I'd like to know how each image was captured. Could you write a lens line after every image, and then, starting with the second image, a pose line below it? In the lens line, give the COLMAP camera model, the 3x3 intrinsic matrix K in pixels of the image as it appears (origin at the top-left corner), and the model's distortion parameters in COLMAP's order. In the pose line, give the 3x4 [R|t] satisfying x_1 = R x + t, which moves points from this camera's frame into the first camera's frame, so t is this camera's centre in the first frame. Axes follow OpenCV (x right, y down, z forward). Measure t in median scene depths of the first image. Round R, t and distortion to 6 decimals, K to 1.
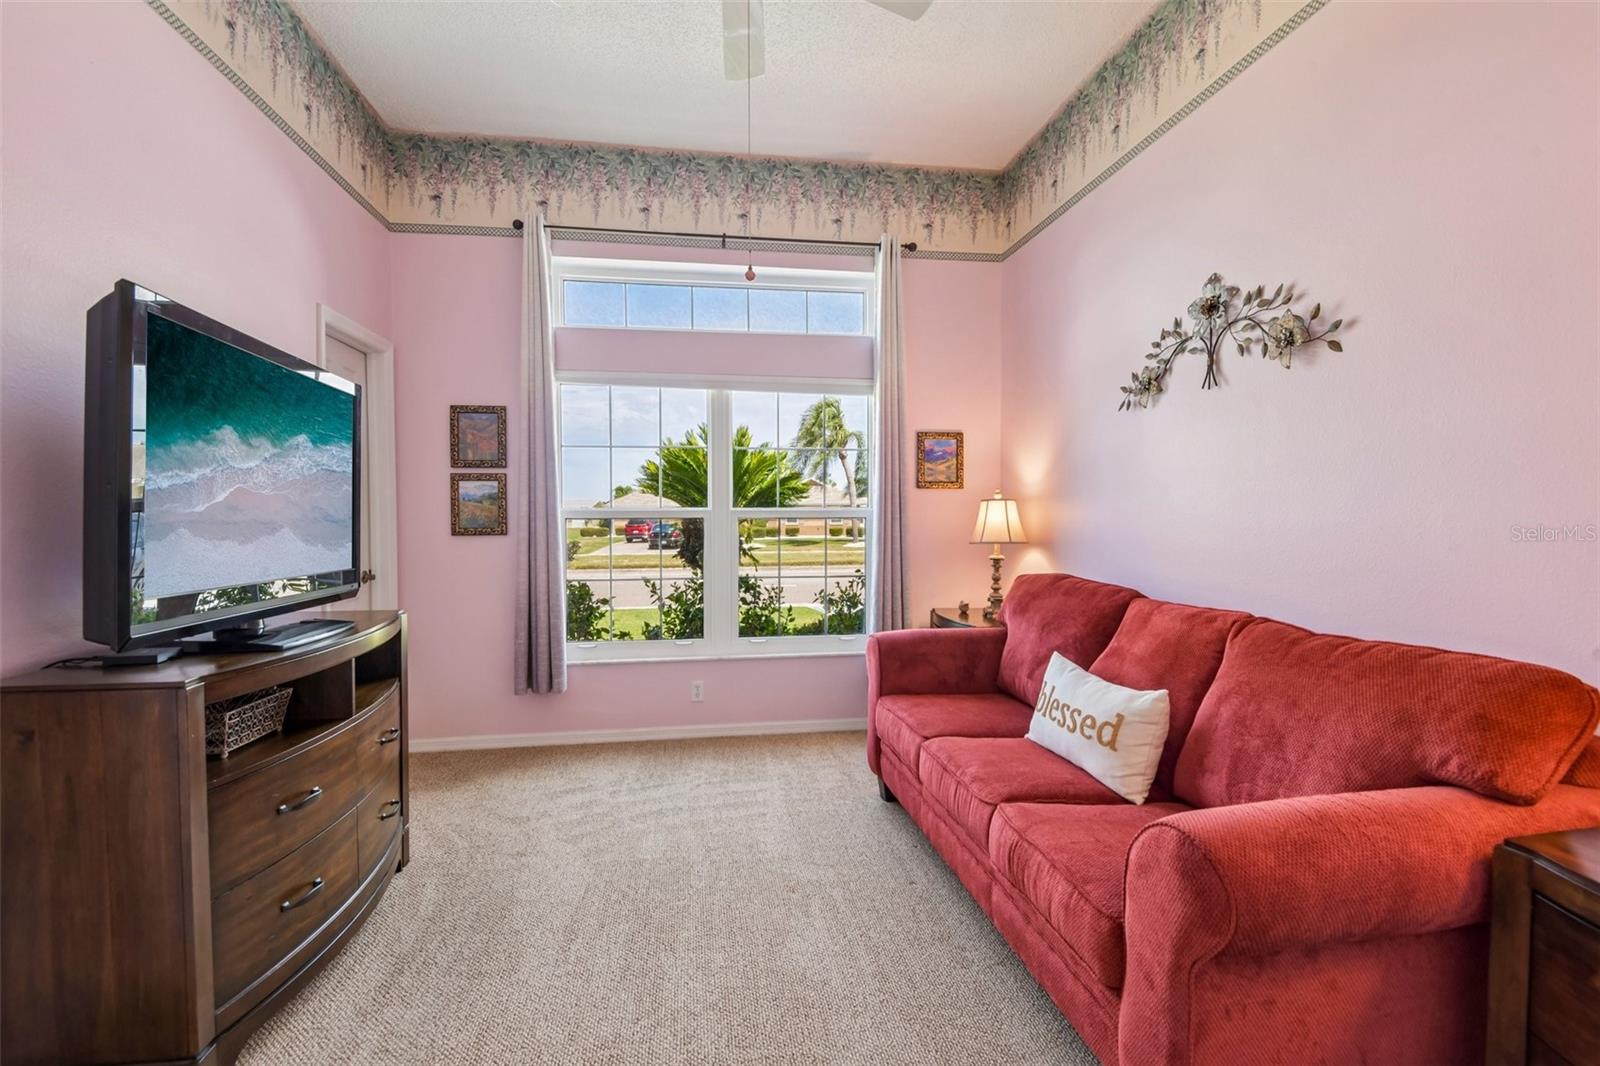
lens RADIAL K [[738.2, 0, 801.7], [0, 738.2, 520.8], [0, 0, 1]] dist [0.004935, -0.014687]
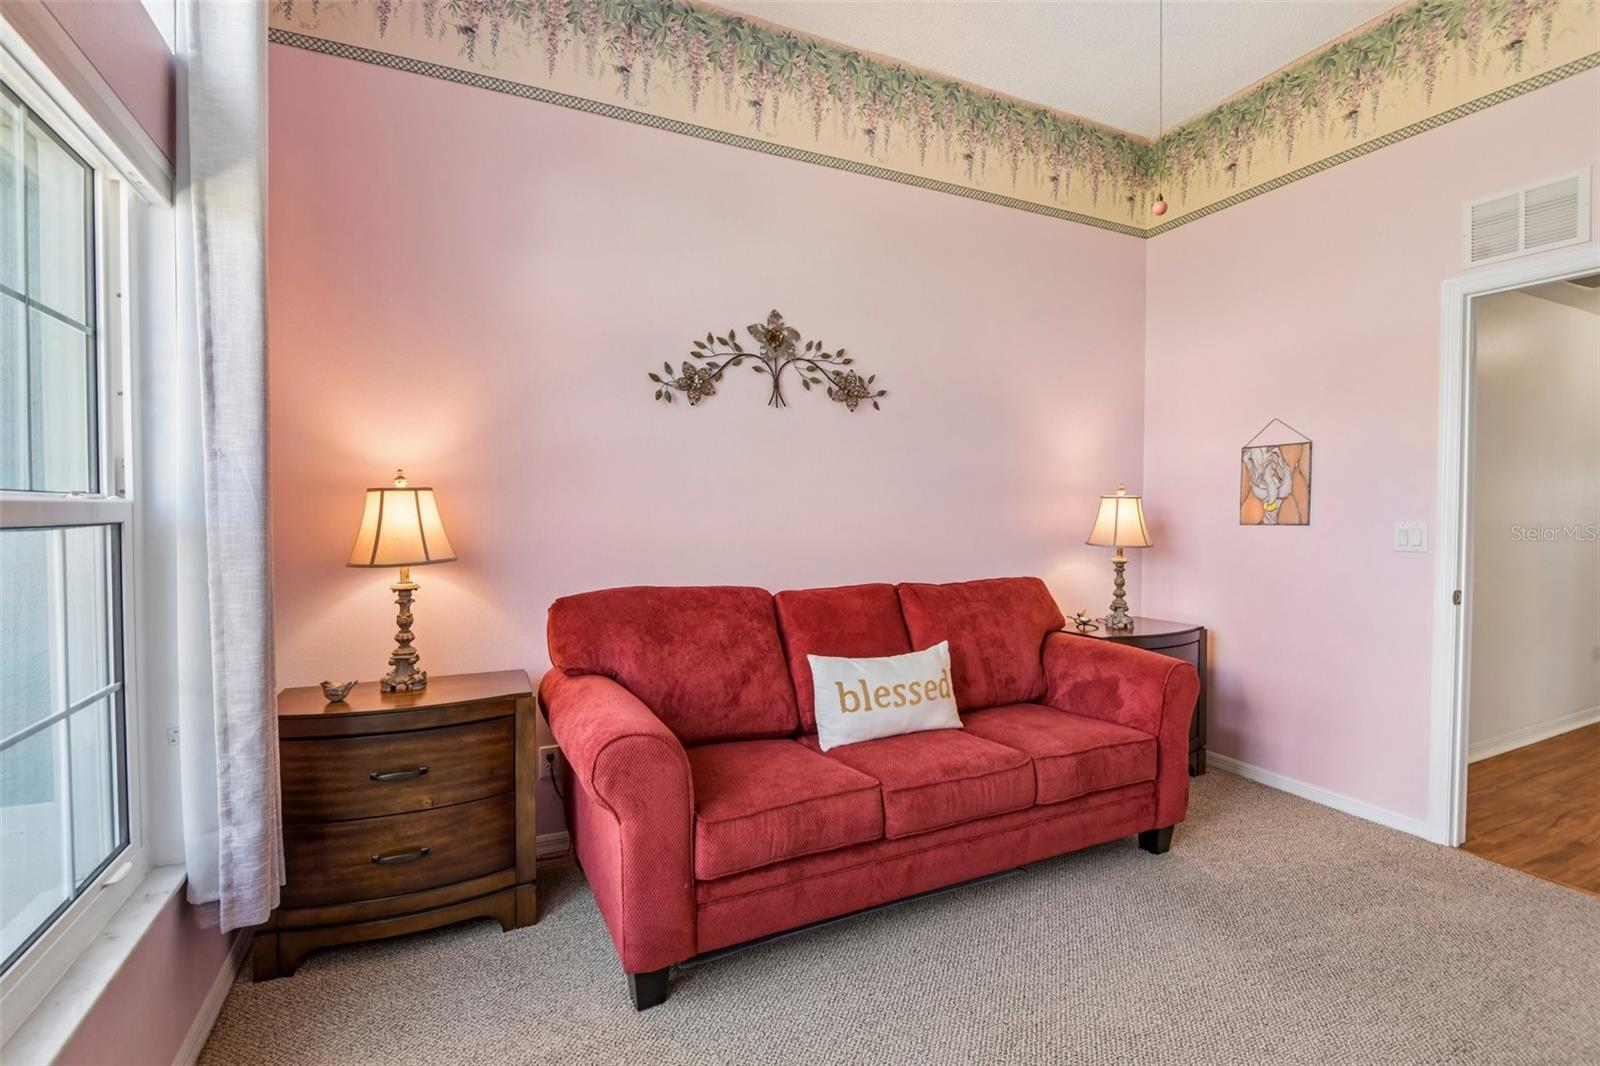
lens RADIAL K [[738.2, 0, 801.7], [0, 738.2, 520.8], [0, 0, 1]] dist [0.004935, -0.014687]
pose [[-0.287174, -0.017526, 0.957718, -0.607851], [0.005037, 0.999791, 0.019806, -0.020817], [-0.957865, 0.010512, -0.287025, 1.334465]]
